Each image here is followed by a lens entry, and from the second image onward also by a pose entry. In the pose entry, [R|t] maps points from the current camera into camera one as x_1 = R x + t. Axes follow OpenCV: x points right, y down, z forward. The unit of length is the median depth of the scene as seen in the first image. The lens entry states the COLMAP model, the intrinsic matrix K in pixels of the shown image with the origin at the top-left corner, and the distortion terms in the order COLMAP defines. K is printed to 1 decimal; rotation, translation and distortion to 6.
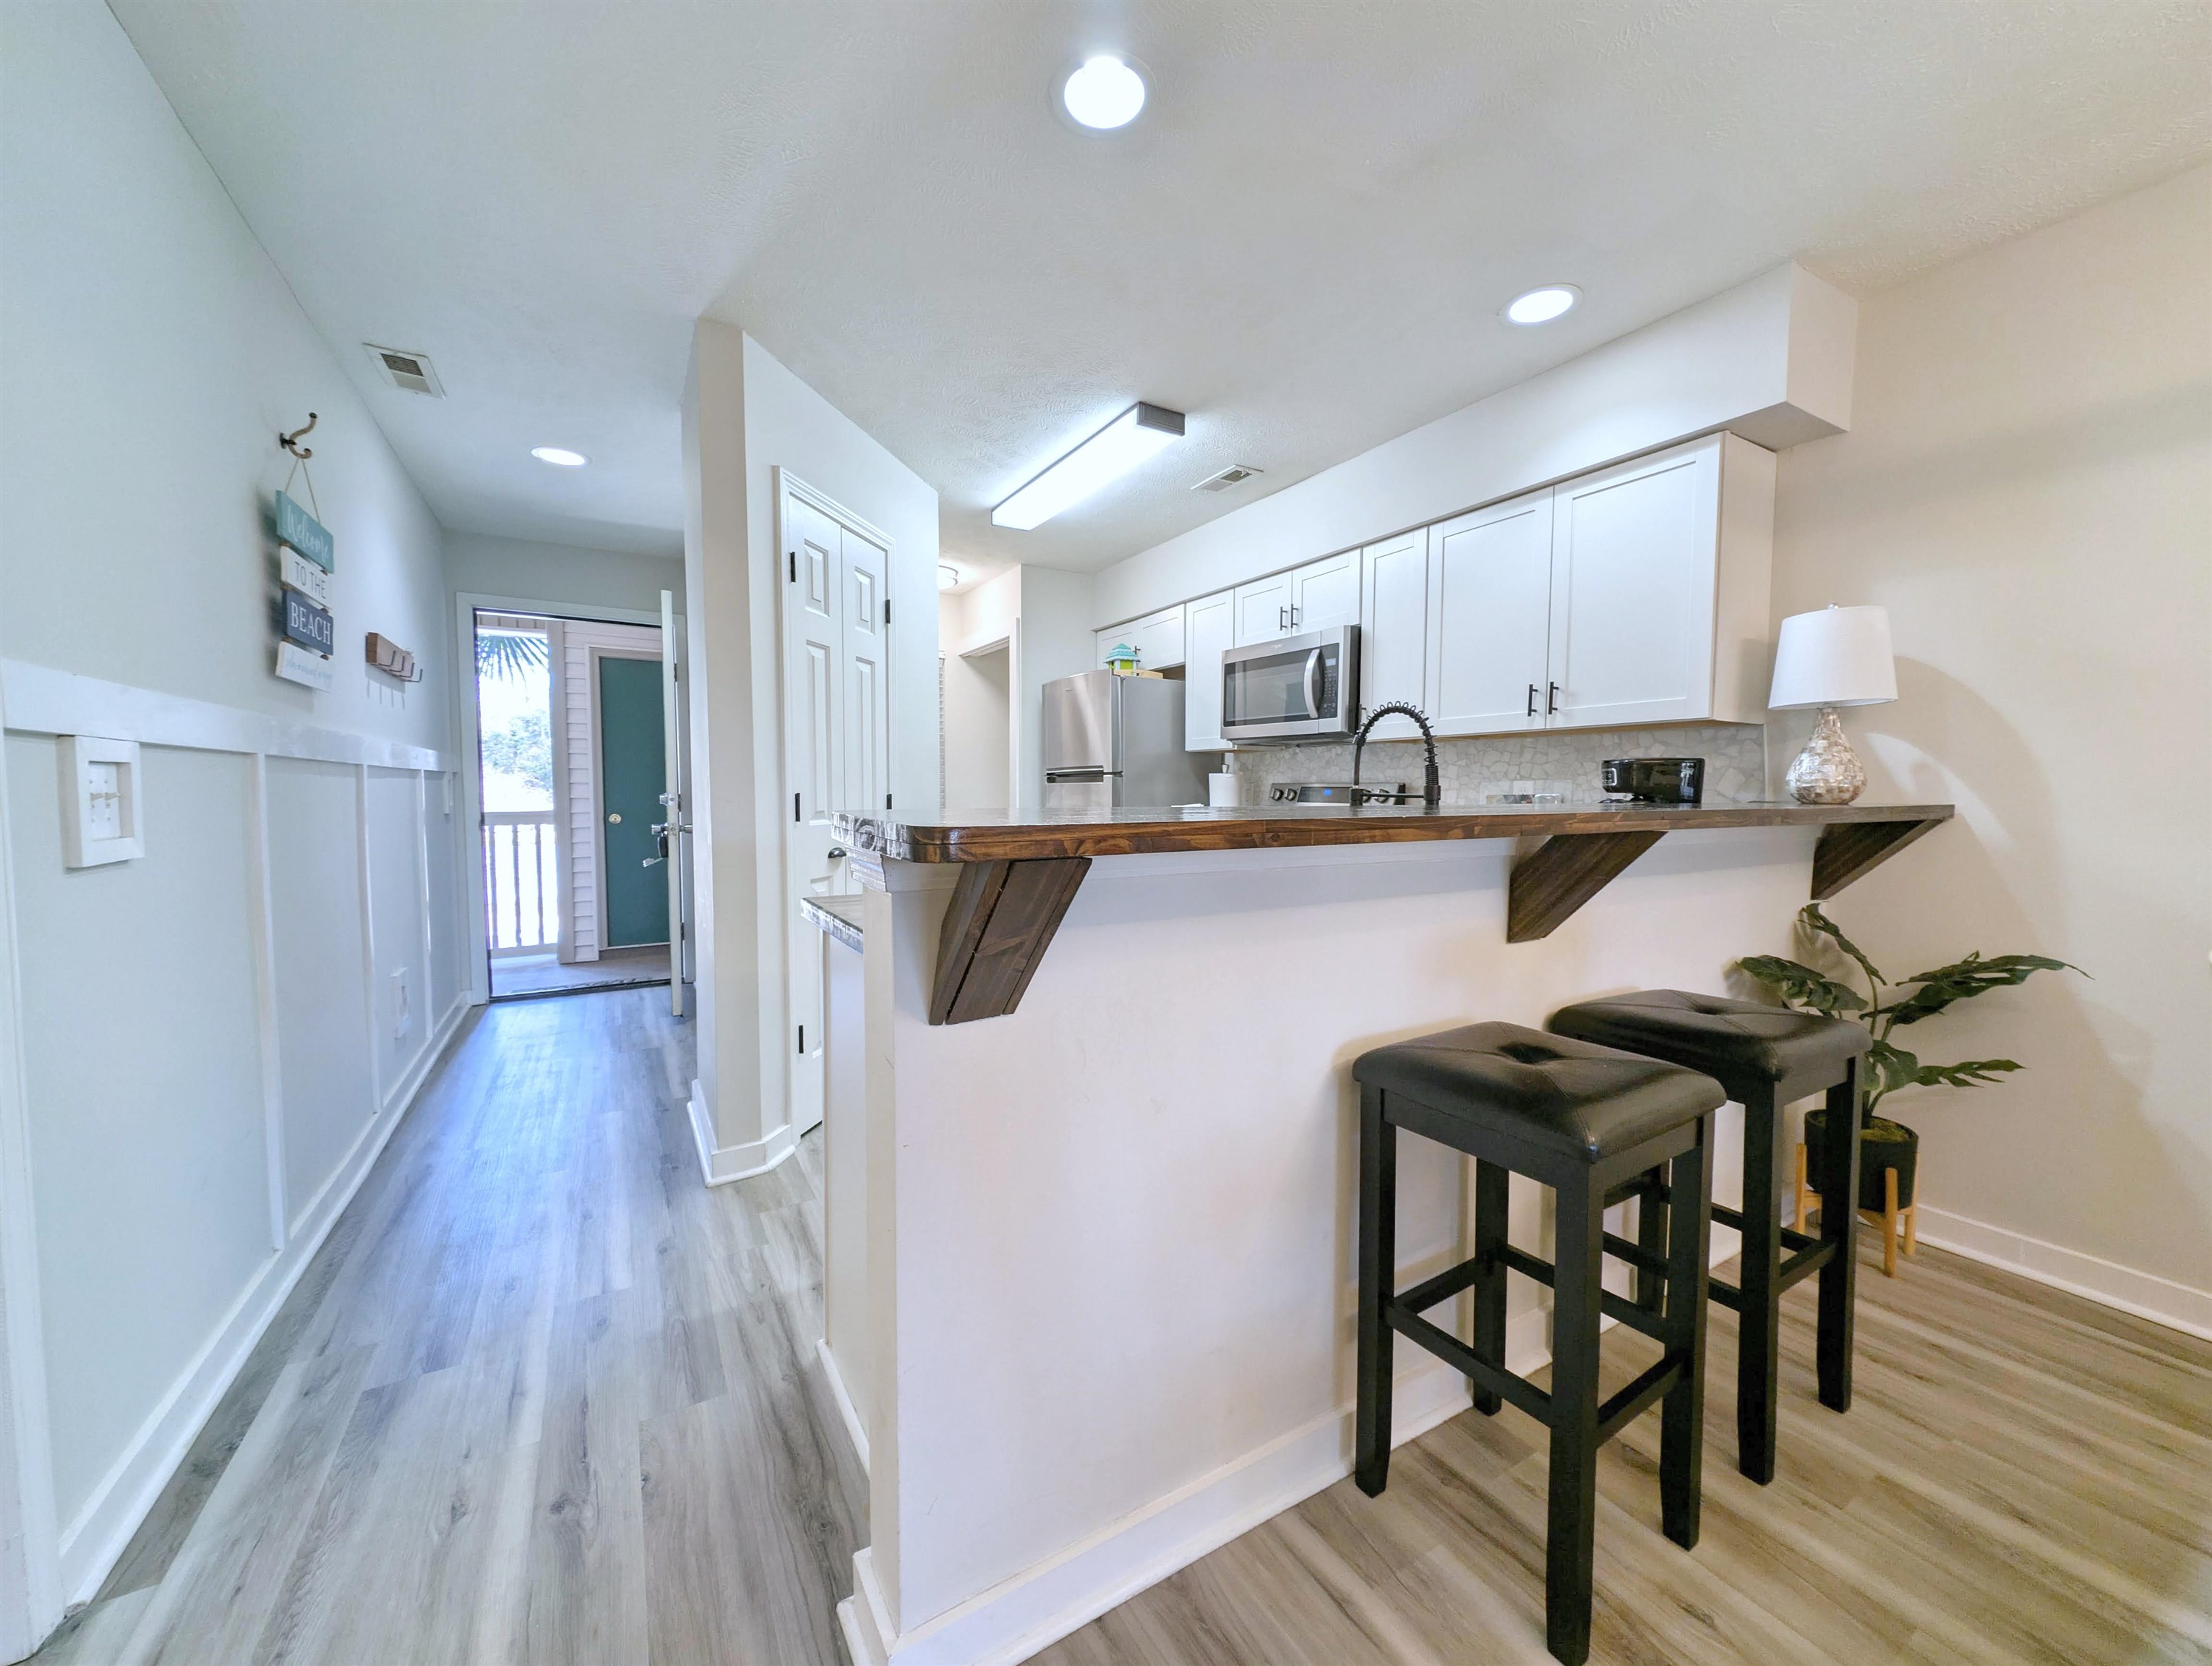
lens RADIAL K [[836.3, 0, 1090.8], [0, 836.3, 837.3], [0, 0, 1]] dist [0.013009, -0.005241]
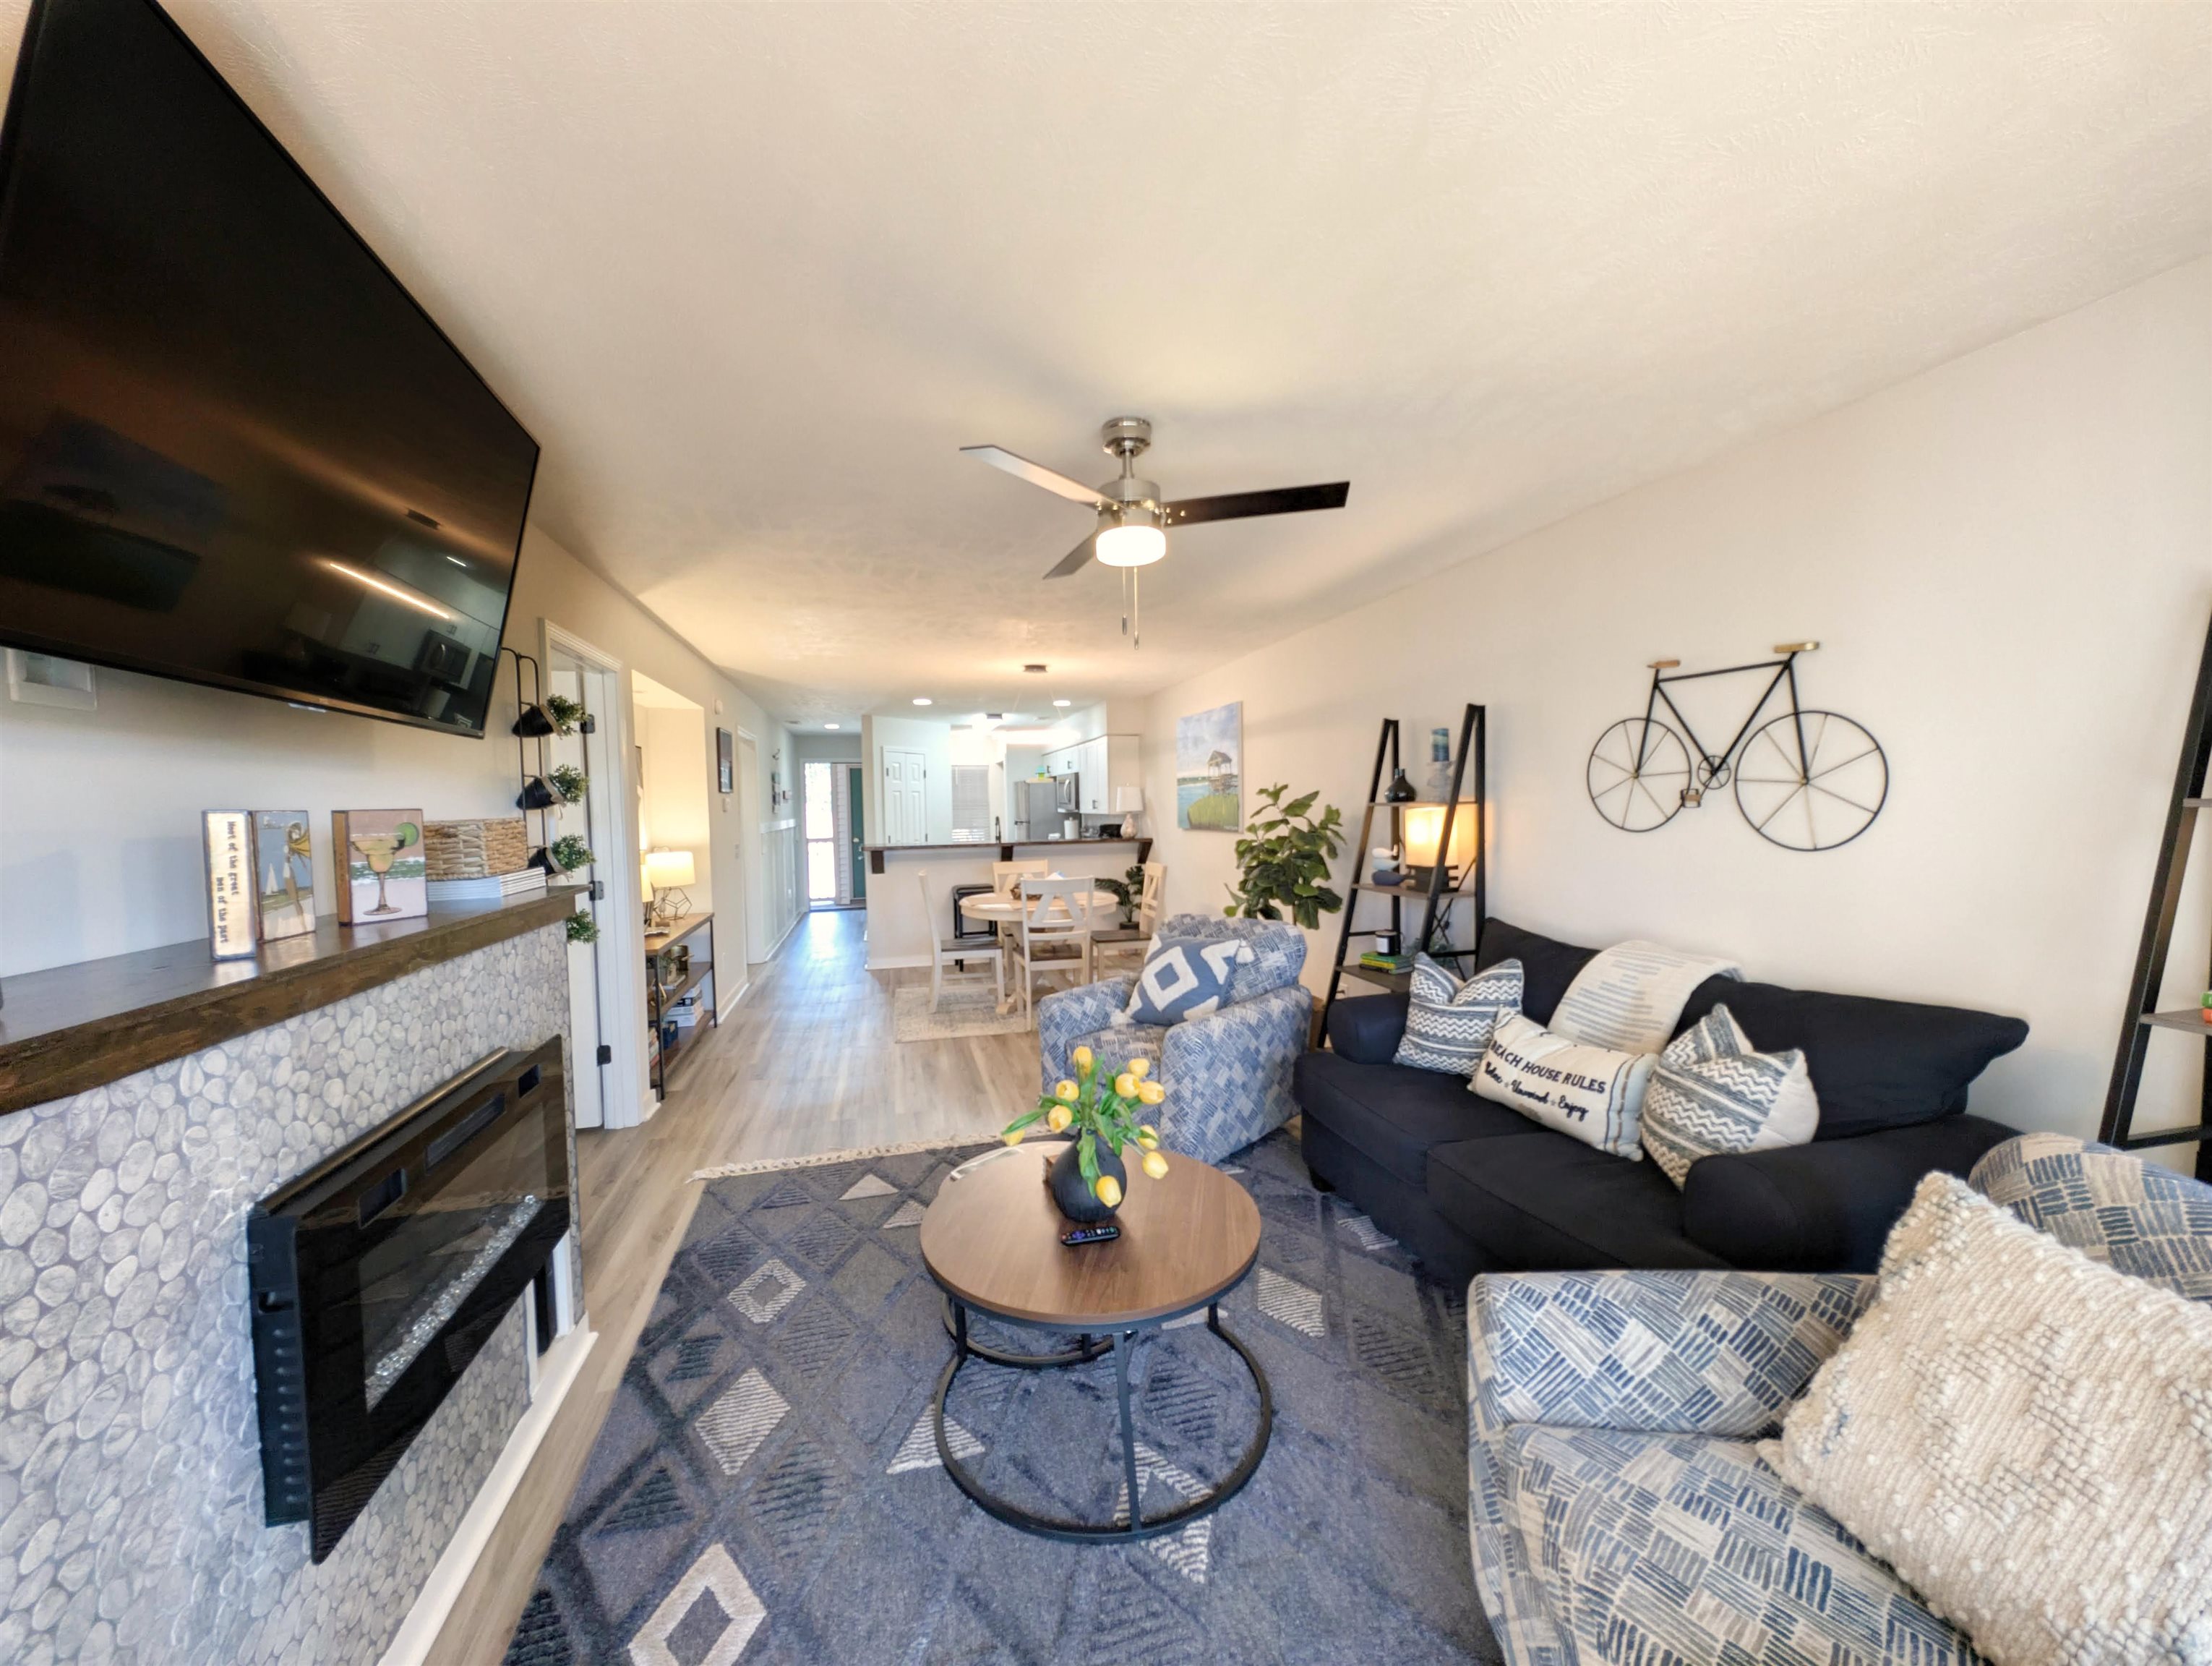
lens RADIAL K [[831.1, 0, 1092.8], [0, 831.1, 840.3], [0, 0, 1]] dist [0.018394, -0.009969]
pose [[0.962300, -0.008388, -0.271862, 1.217181], [0.005958, 0.999935, -0.009763, 0.004399], [0.271926, 0.007775, 0.962287, -1.824920]]
